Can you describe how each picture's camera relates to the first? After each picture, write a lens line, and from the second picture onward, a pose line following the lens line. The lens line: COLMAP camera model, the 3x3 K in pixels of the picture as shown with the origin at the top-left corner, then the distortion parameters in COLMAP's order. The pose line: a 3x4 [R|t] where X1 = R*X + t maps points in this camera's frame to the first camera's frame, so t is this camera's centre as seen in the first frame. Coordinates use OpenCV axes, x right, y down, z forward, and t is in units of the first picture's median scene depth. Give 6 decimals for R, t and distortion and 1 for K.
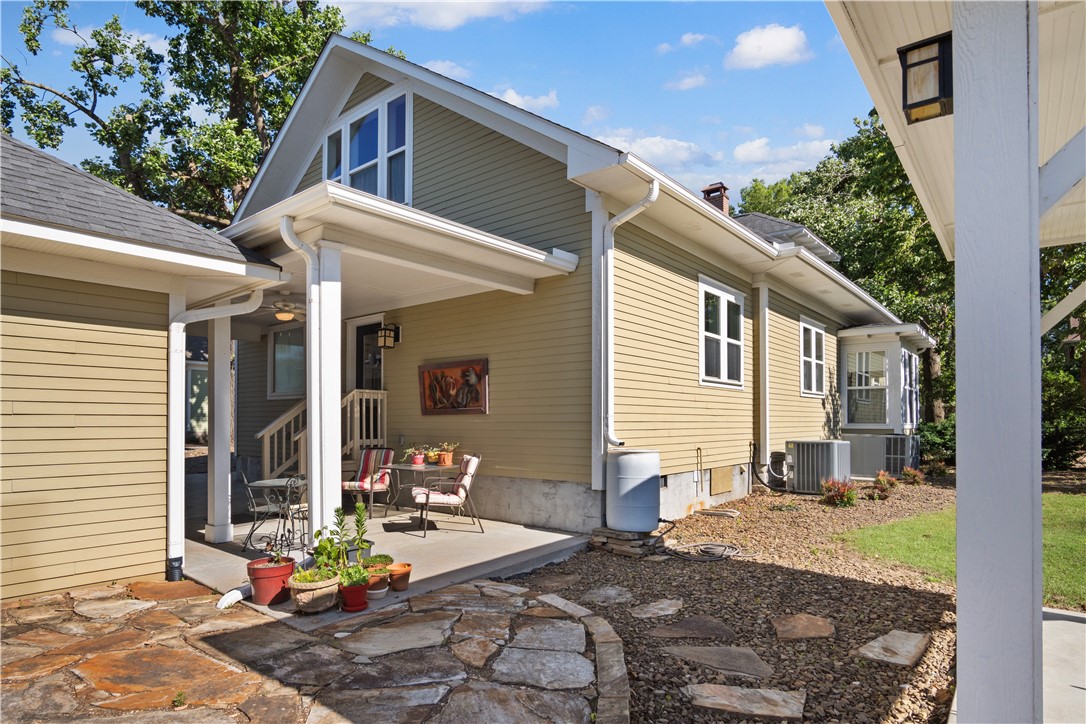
lens RADIAL K [[593.4, 0, 532.3], [0, 593.4, 409.3], [0, 0, 1]] dist [-0.005836, -0.002033]
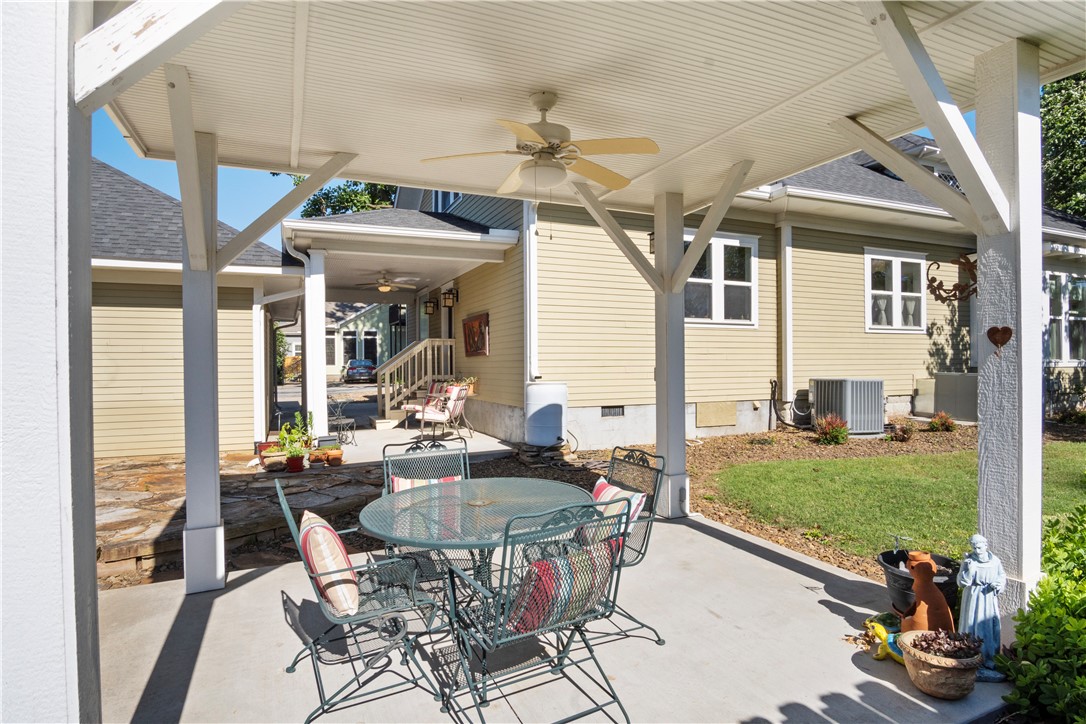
lens RADIAL K [[593.4, 0, 550.1], [0, 593.4, 363.5], [0, 0, 1]] dist [-0.005836, -0.002033]
pose [[0.893807, -0.006780, -0.448401, 0.534173], [0.014761, 0.999789, 0.014306, 0.007908], [0.448209, -0.019406, 0.893718, -0.092197]]
